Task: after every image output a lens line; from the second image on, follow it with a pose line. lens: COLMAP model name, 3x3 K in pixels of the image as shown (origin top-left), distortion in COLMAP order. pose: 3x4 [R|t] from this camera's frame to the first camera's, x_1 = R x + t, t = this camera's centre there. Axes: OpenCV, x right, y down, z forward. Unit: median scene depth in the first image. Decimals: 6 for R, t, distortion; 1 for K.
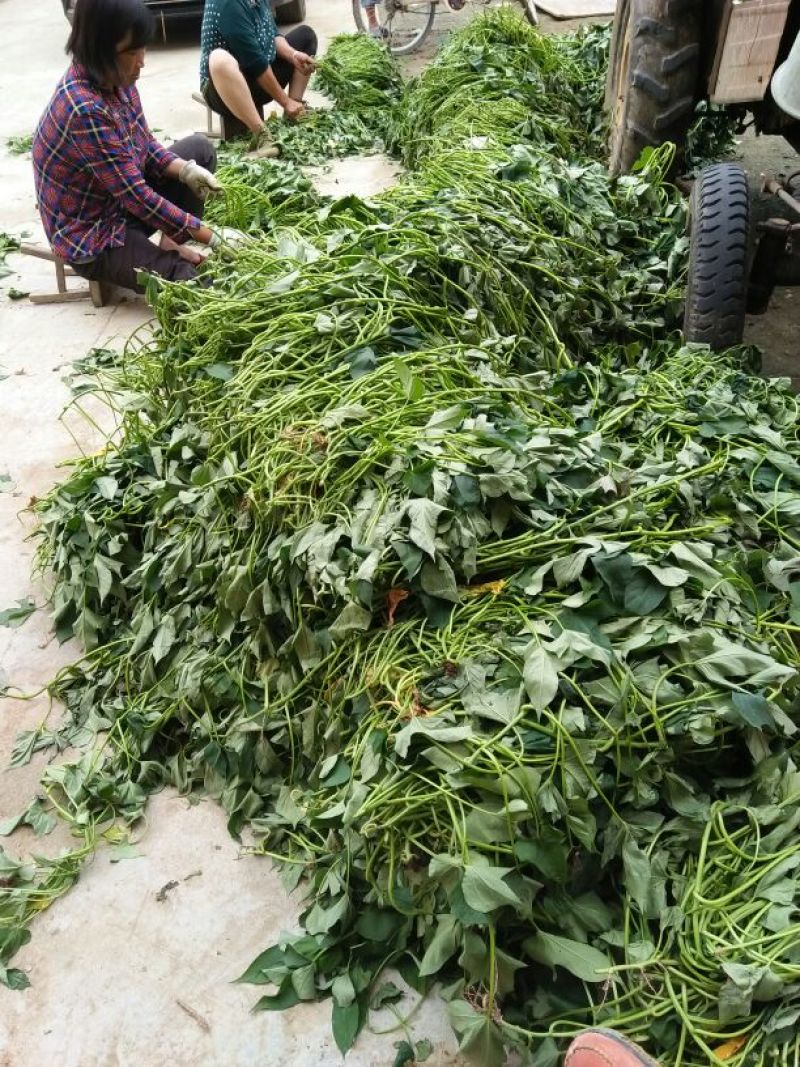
lens RADIAL K [[870.5, 0, 390.0], [0, 870.5, 531.4], [0, 0, 1]] dist [0.131392, -0.180854]
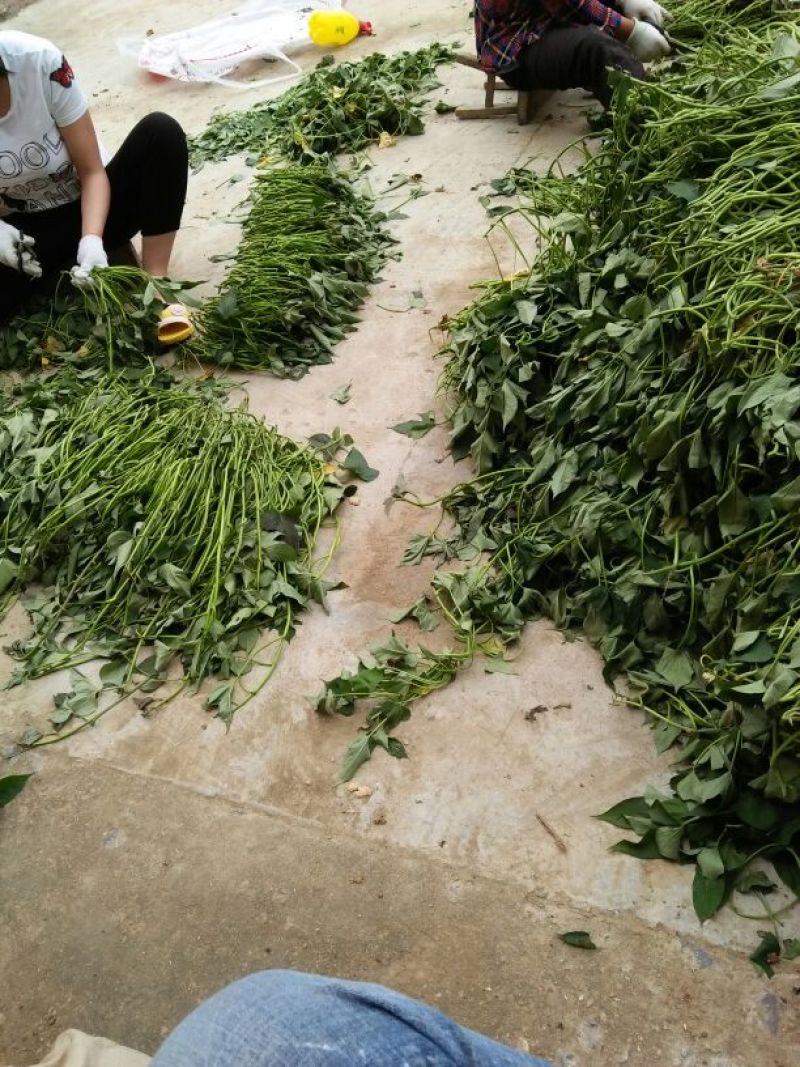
lens RADIAL K [[870.5, 0, 390.0], [0, 870.5, 531.4], [0, 0, 1]] dist [0.131392, -0.180854]
pose [[0.917913, 0.209448, -0.336996, -0.098039], [-0.152592, 0.970349, 0.187455, 0.032241], [0.366266, -0.120644, 0.922656, 0.021913]]
